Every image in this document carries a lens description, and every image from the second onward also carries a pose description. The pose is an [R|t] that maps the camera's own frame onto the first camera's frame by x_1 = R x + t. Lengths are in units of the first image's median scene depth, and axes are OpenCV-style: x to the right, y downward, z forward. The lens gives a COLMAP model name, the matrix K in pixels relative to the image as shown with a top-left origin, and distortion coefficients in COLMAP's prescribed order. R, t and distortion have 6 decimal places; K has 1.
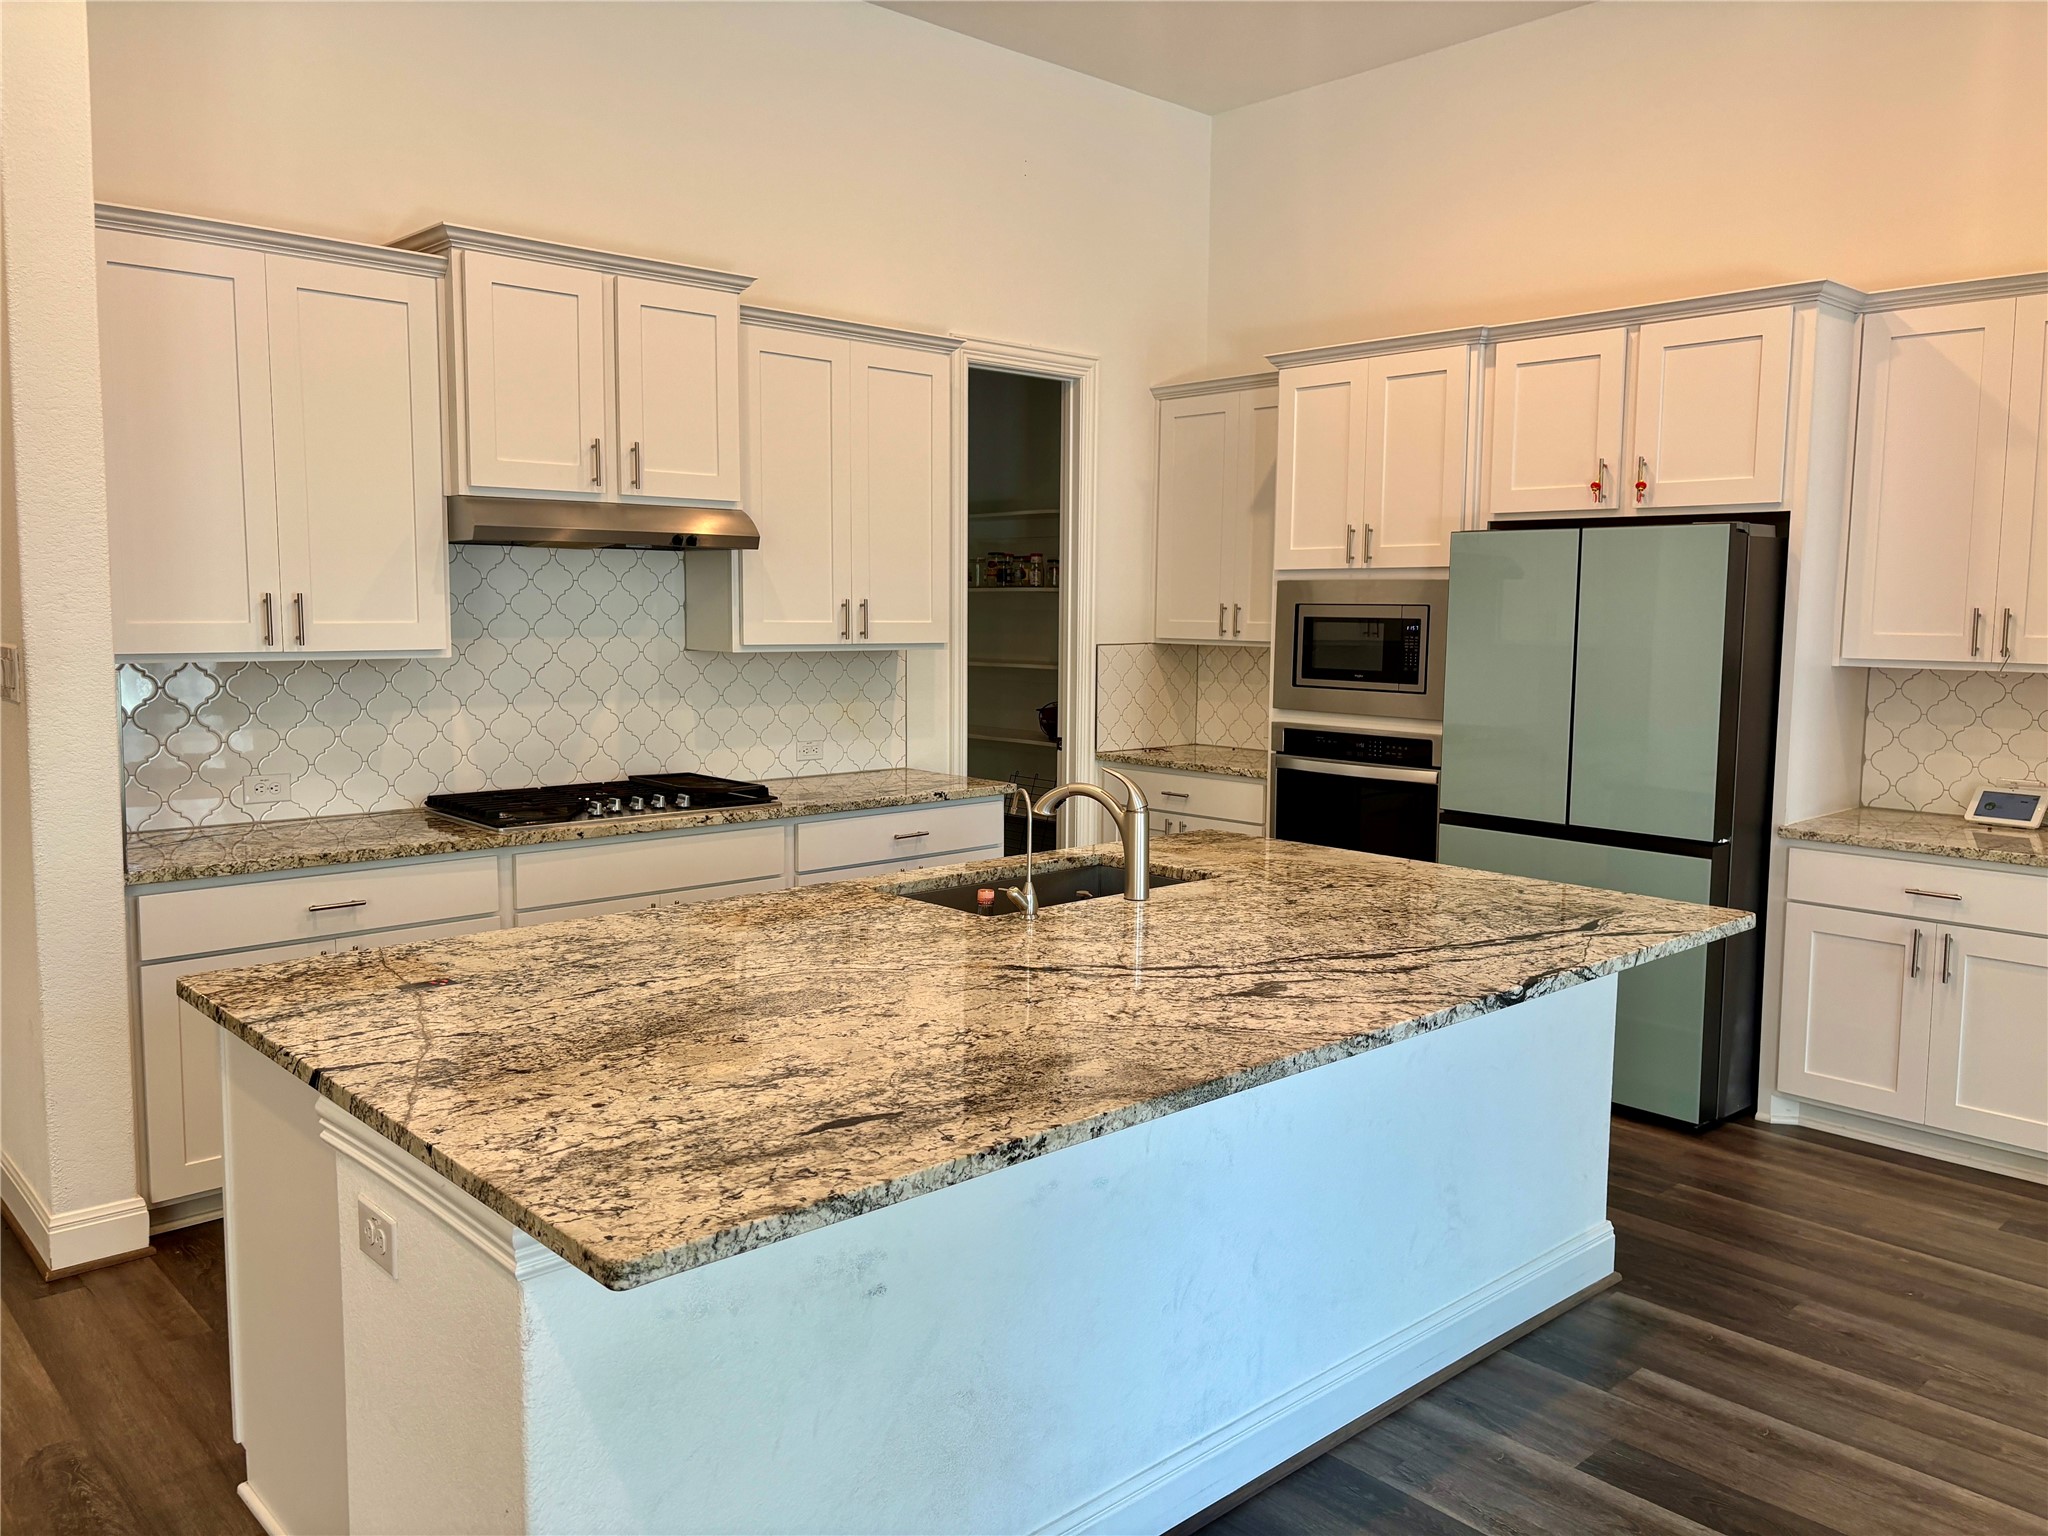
lens RADIAL K [[1548.8, 0, 1032.5], [0, 1548.8, 758.8], [0, 0, 1]] dist [0.047783, -0.039827]
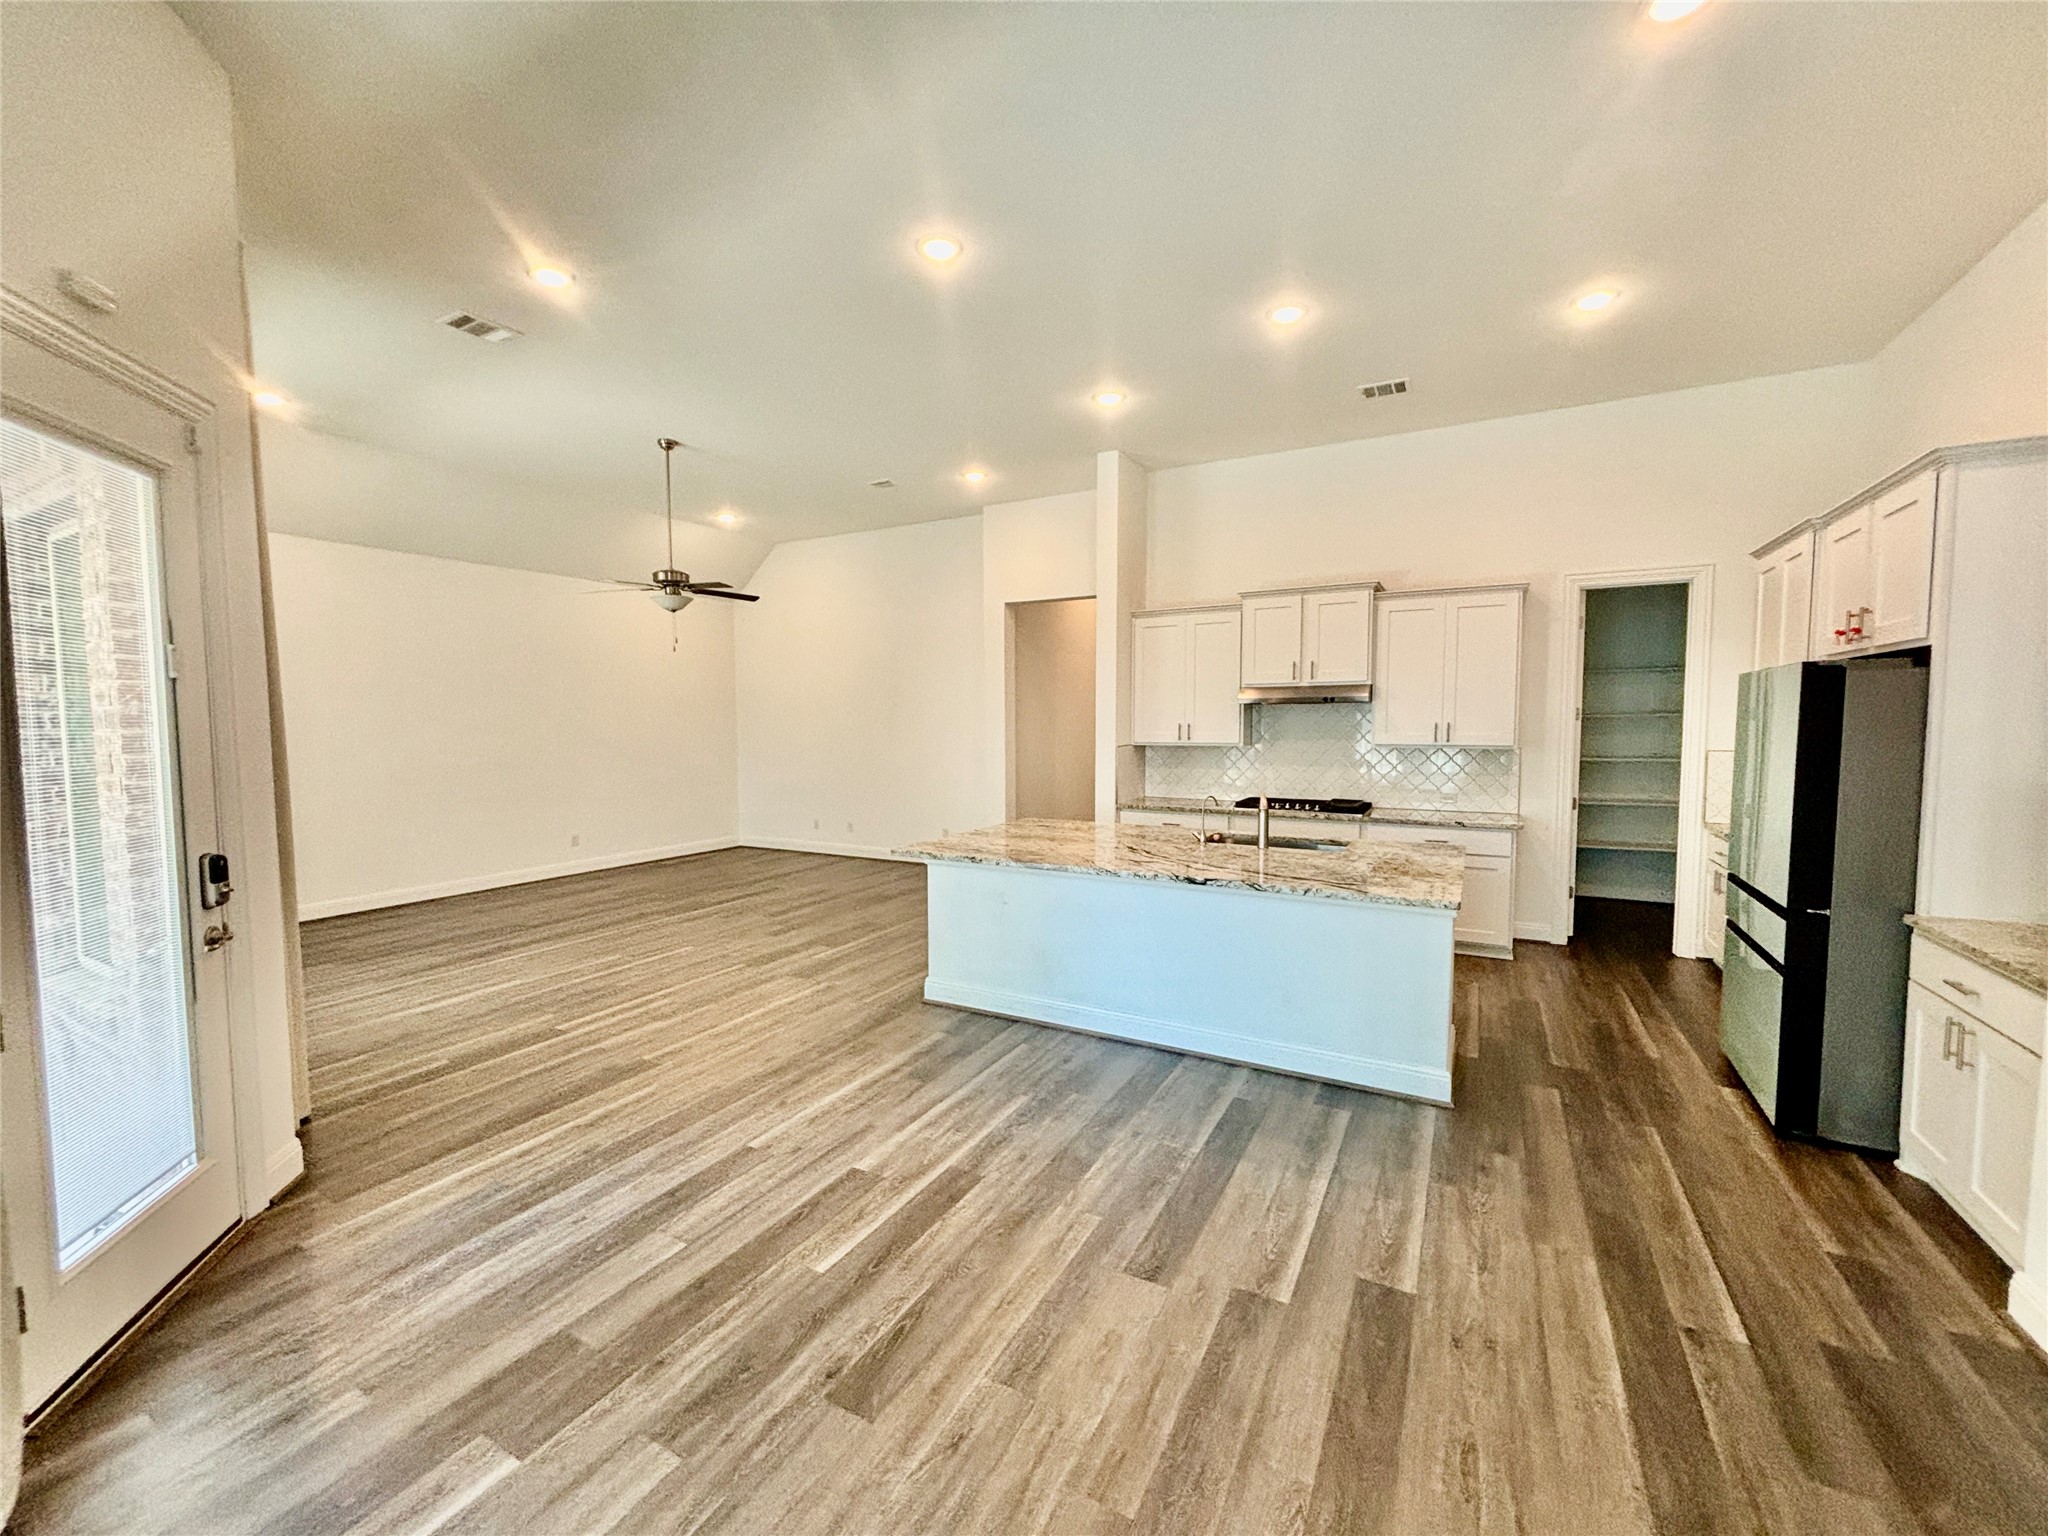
lens RADIAL K [[823.3, 0, 1024.7], [0, 823.3, 772.2], [0, 0, 1]] dist [0.002651, -0.000794]
pose [[0.315876, 0.050178, -0.947473, 0.854353], [-0.090575, 0.995635, 0.022532, -0.016417], [0.944467, 0.078700, 0.319042, 0.172076]]
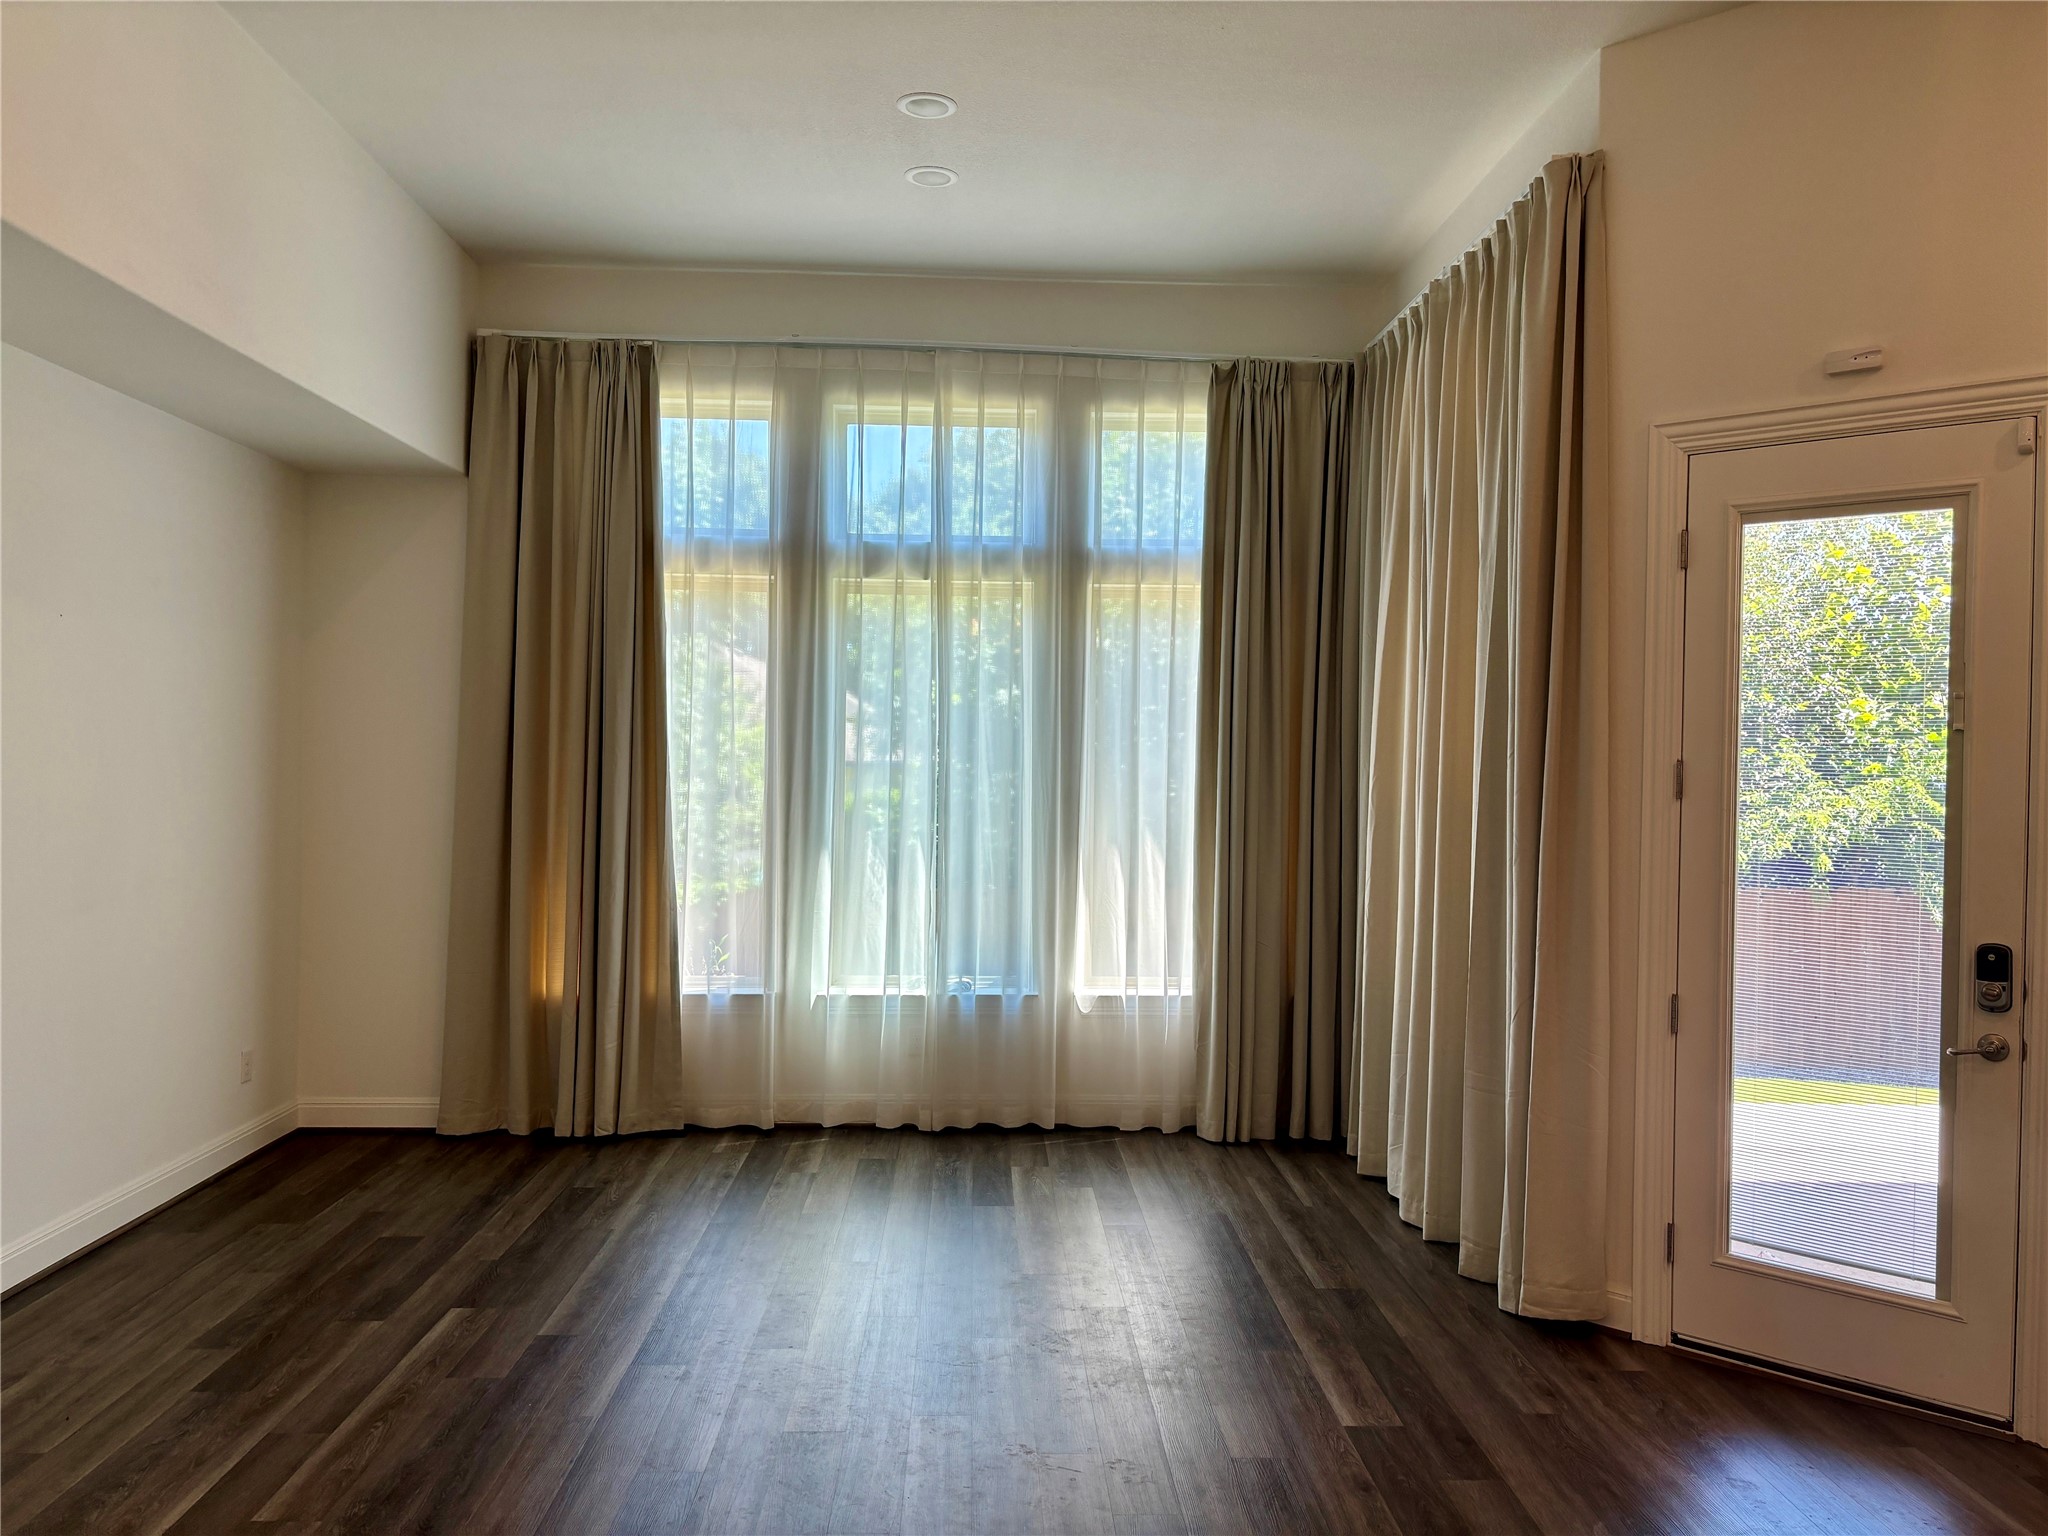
lens RADIAL K [[1548.8, 0, 1040.3], [0, 1548.8, 763.5], [0, 0, 1]] dist [0.047783, -0.039827]
pose [[-0.763544, -0.026954, 0.645193, 0.026264], [0.043844, 0.994659, 0.093440, -0.098207], [-0.644266, 0.099633, -0.758284, 0.795374]]
